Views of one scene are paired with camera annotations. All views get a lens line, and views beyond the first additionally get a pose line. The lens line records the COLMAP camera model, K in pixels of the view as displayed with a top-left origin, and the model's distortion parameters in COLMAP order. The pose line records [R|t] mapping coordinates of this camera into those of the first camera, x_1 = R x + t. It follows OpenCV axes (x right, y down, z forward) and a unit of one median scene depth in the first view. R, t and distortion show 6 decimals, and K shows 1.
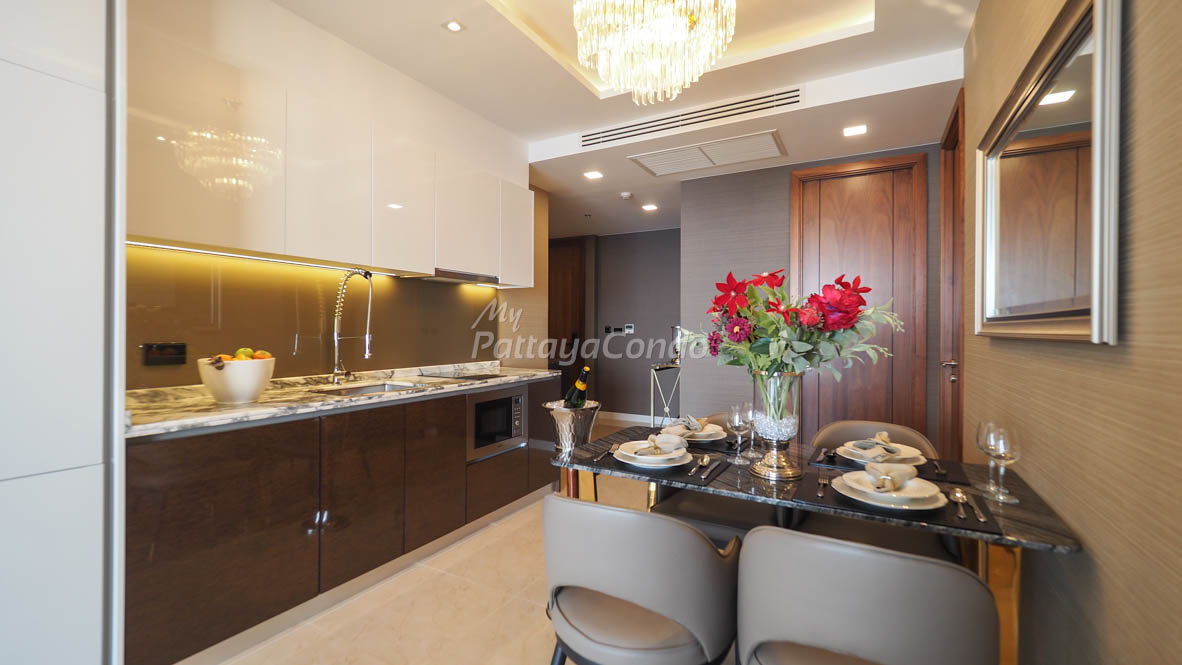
lens RADIAL K [[497.3, 0, 583.4], [0, 497.3, 326.0], [0, 0, 1]] dist [-0.007340, 0.002701]
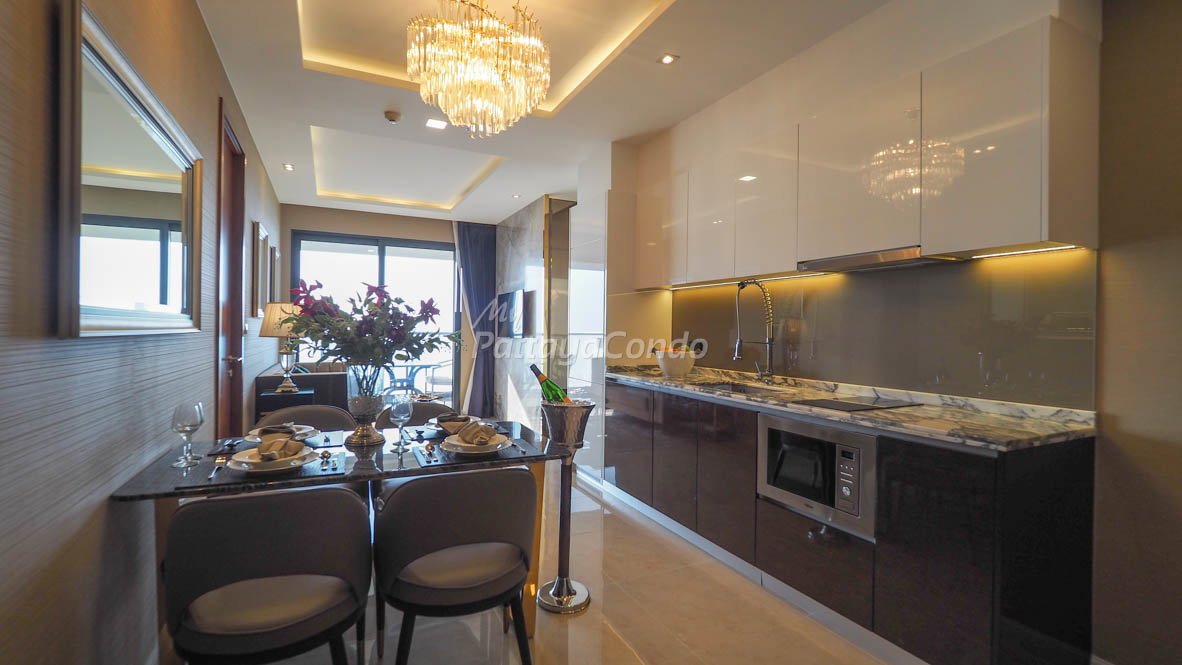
lens RADIAL K [[497.3, 0, 585.3], [0, 497.3, 332.7], [0, 0, 1]] dist [-0.007340, 0.002701]
pose [[-0.552222, -0.004130, -0.833687, 0.567191], [-0.009554, 0.999953, 0.001375, 0.004229], [0.833642, 0.008724, -0.552236, 1.103636]]
